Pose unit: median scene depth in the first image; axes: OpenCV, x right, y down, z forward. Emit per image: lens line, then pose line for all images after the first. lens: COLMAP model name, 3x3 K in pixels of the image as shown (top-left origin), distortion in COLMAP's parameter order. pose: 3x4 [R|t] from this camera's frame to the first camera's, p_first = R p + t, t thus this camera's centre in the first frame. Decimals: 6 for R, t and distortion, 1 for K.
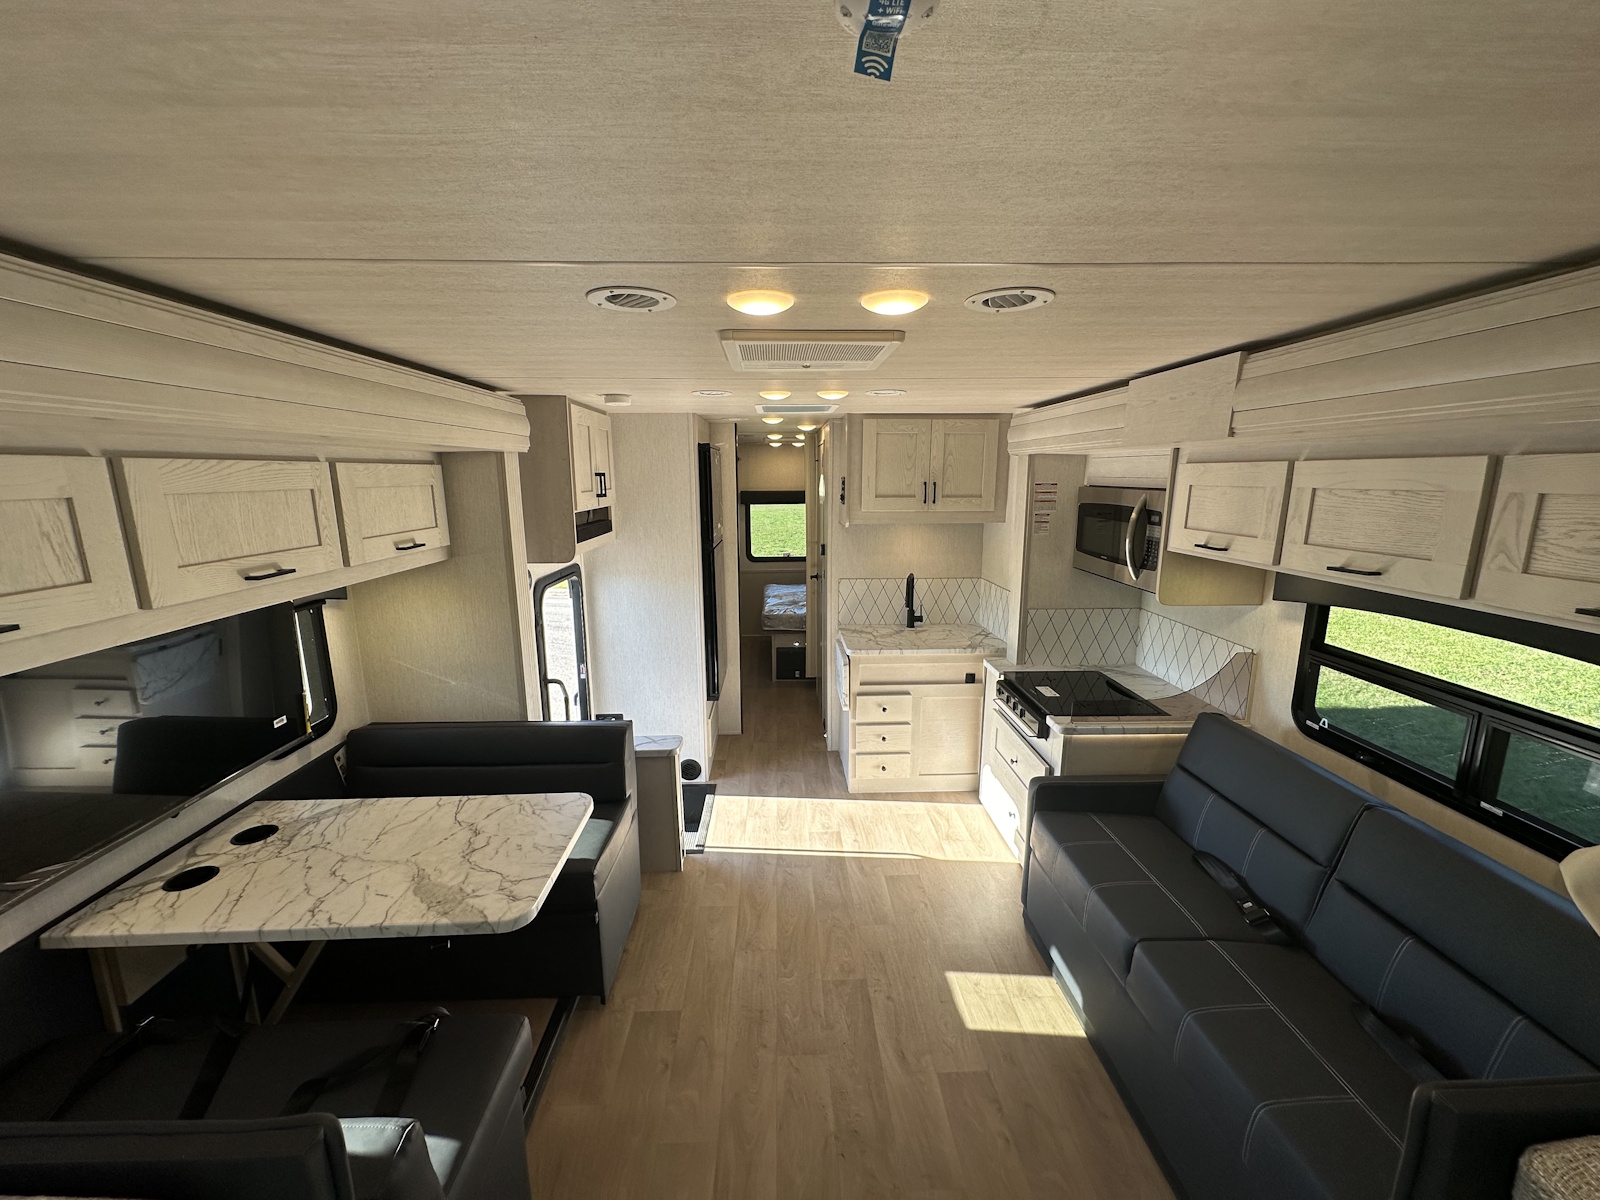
lens RADIAL K [[638.8, 0, 800.0], [0, 638.8, 600.0], [0, 0, 1]] dist [-0.000293, -0.000441]
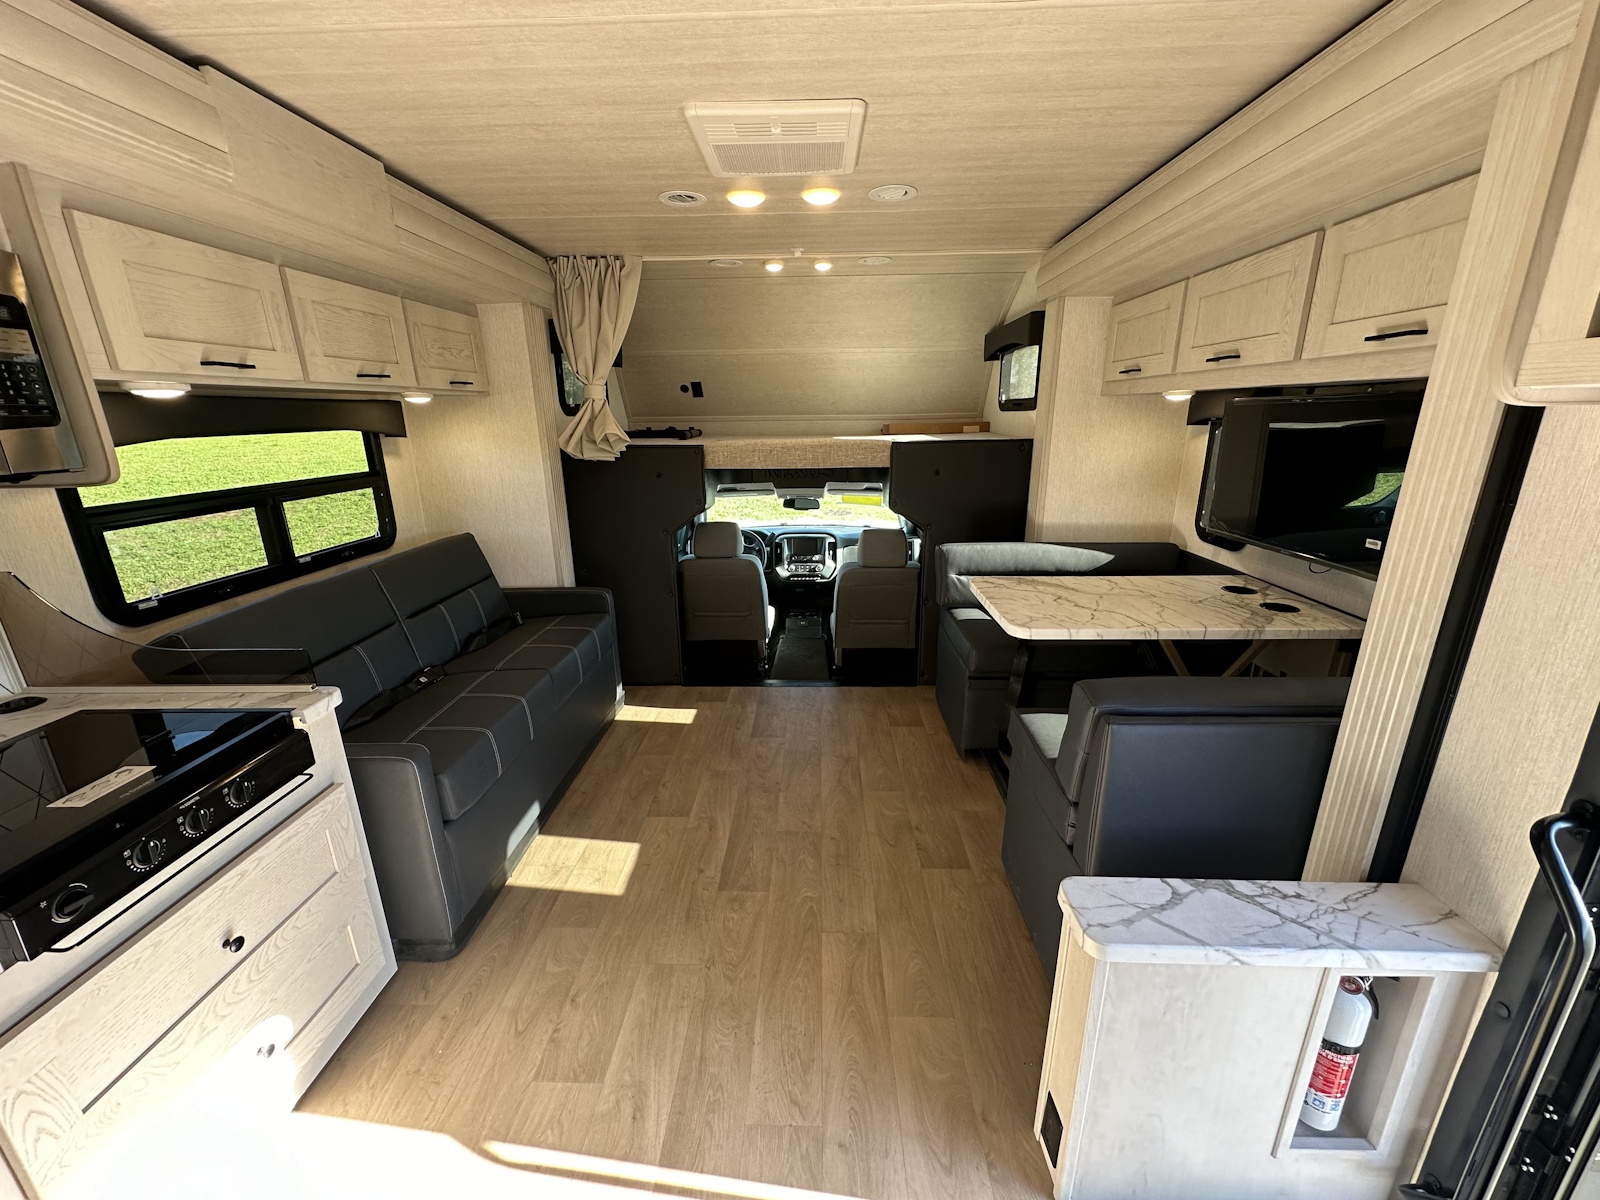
lens RADIAL K [[638.8, 0, 800.0], [0, 638.8, 600.0], [0, 0, 1]] dist [-0.000293, -0.000441]
pose [[-0.997598, -0.002135, 0.069242, -0.073638], [0.030262, 0.885679, 0.463310, -0.167789], [-0.062315, 0.464292, -0.883487, 1.772276]]
